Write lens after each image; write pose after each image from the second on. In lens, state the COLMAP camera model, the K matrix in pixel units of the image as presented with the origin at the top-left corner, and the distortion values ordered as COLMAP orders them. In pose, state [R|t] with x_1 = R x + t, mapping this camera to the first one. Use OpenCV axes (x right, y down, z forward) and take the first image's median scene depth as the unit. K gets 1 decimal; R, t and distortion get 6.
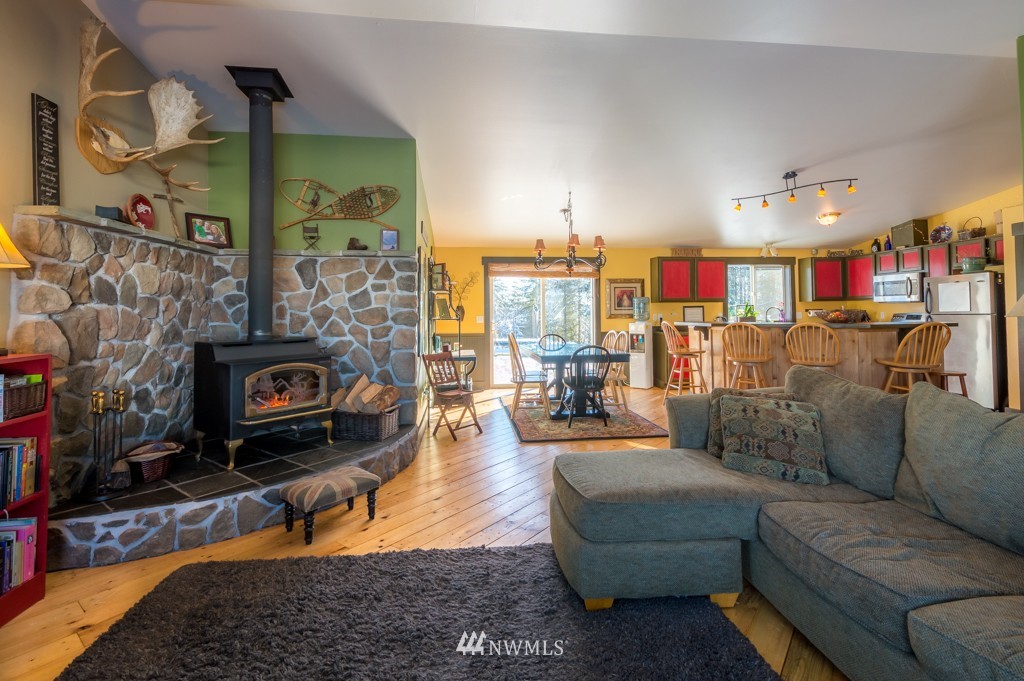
lens RADIAL K [[466.0, 0, 516.5], [0, 466.0, 299.9], [0, 0, 1]] dist [0.002468, -0.000099]
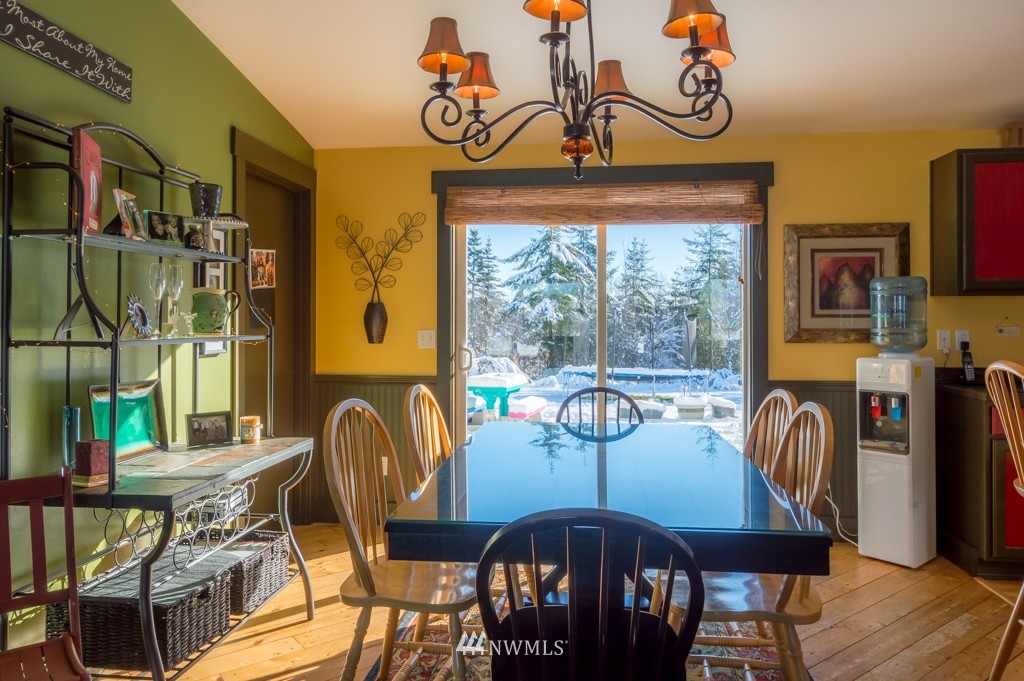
lens RADIAL K [[726.5, 0, 517.6], [0, 726.5, 309.9], [0, 0, 1]] dist [-0.000373, 0.000316]
pose [[0.974157, 0.005982, -0.225792, 0.199782], [-0.003783, 0.999941, 0.010171, 0.019917], [0.225840, -0.009054, 0.974122, 0.722453]]
